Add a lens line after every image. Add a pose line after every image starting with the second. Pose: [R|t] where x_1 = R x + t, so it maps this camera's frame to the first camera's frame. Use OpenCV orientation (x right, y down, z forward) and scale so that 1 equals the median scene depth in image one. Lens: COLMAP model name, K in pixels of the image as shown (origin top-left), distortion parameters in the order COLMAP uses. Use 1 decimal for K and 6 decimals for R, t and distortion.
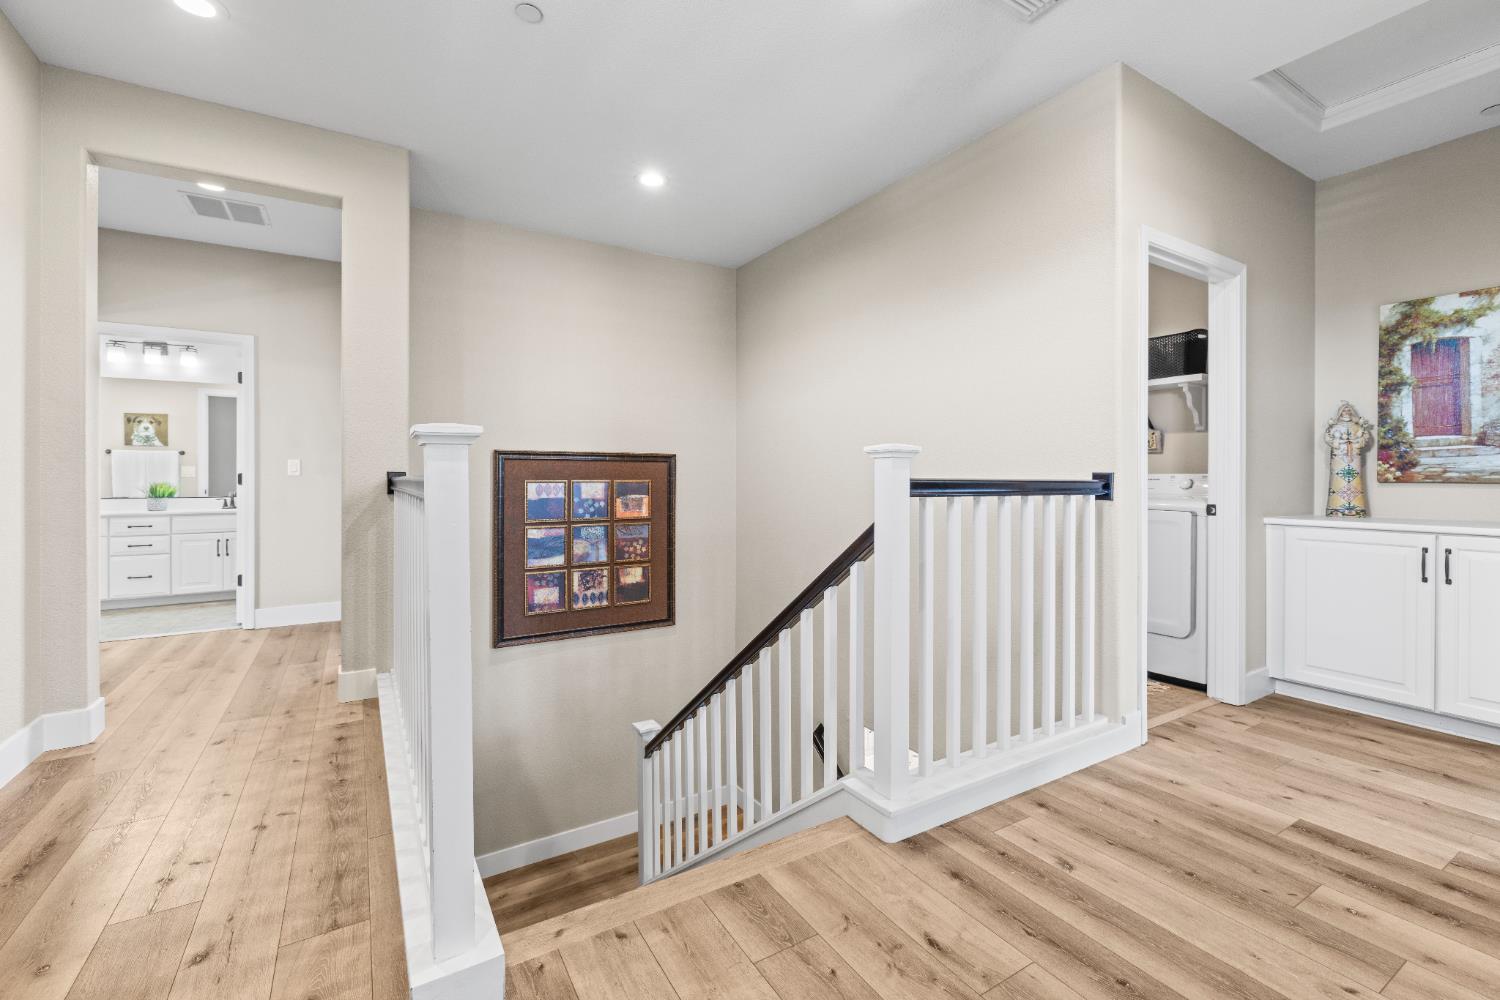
lens RADIAL K [[649.2, 0, 757.5], [0, 649.2, 478.2], [0, 0, 1]] dist [0.000678, 0.000332]
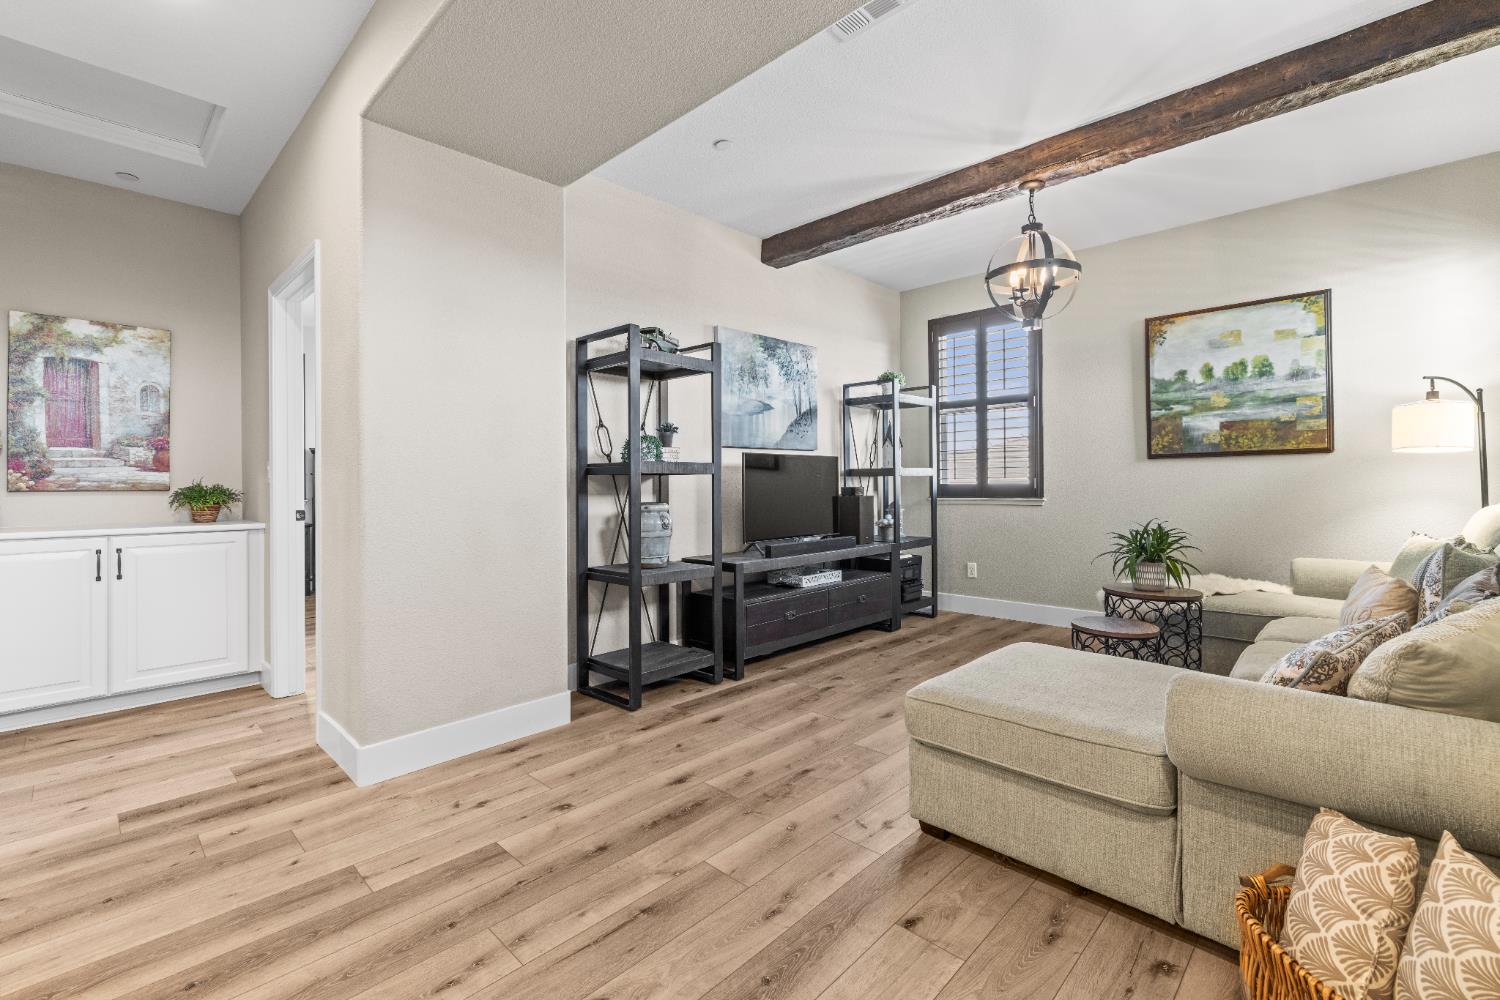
lens RADIAL K [[649.2, 0, 747.7], [0, 649.2, 488.8], [0, 0, 1]] dist [0.000678, 0.000332]
pose [[-0.241682, -0.007762, 0.970324, -0.279346], [0.007904, 0.999919, 0.009967, 0.001203], [-0.970323, 0.010078, -0.241601, 0.180578]]
